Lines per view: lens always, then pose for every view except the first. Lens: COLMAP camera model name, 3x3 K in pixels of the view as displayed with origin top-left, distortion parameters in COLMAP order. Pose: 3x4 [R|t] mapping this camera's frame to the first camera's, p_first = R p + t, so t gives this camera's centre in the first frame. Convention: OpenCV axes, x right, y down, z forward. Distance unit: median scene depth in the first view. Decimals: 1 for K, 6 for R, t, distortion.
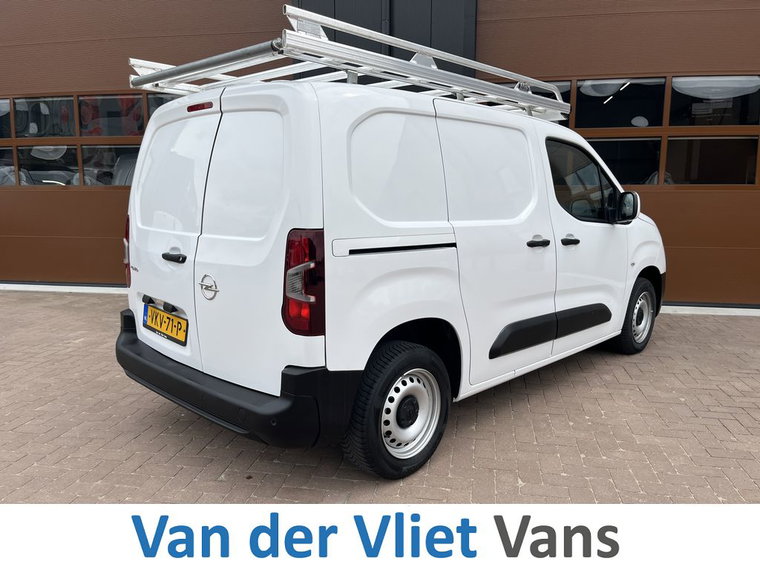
lens RADIAL K [[602.5, 0, 381.4], [0, 602.5, 284.5], [0, 0, 1]] dist [0.066043, -0.111039]
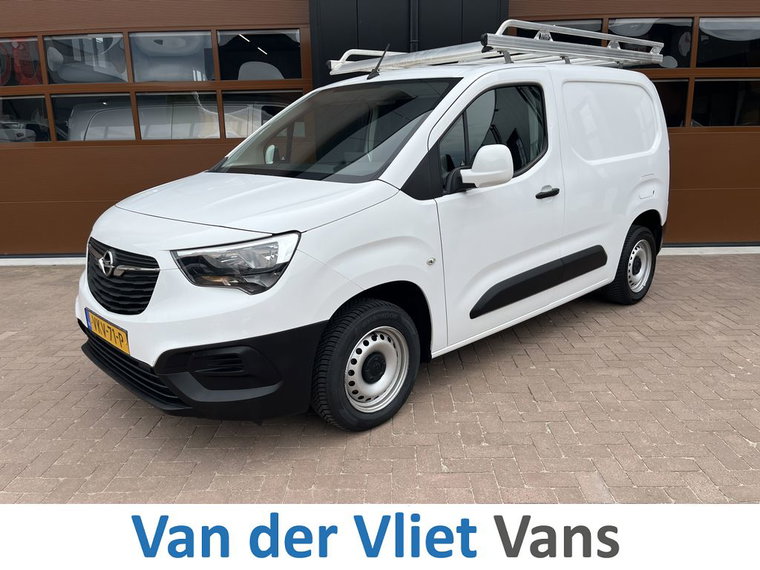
lens RADIAL K [[602.5, 0, 376.7], [0, 602.5, 288.4], [0, 0, 1]] dist [0.066043, -0.111039]
pose [[0.987509, -0.058016, 0.146490, -0.190281], [0.045666, 0.995222, 0.086305, -0.009836], [-0.150797, -0.078538, 0.985440, 0.064643]]
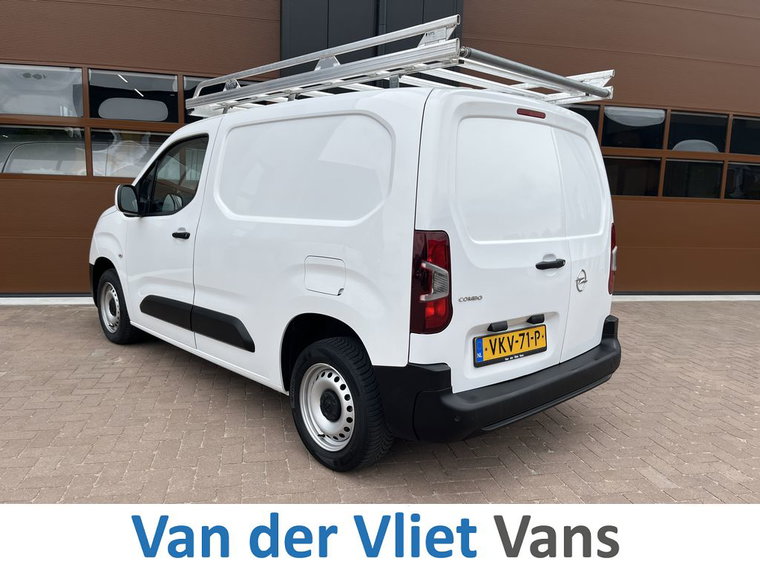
lens RADIAL K [[602.5, 0, 388.5], [0, 602.5, 279.3], [0, 0, 1]] dist [0.066043, -0.111039]
pose [[0.921562, -0.023999, 0.387488, -0.348375], [0.026765, 0.999640, -0.001743, -0.006157], [-0.387307, 0.011977, 0.921873, 0.054572]]
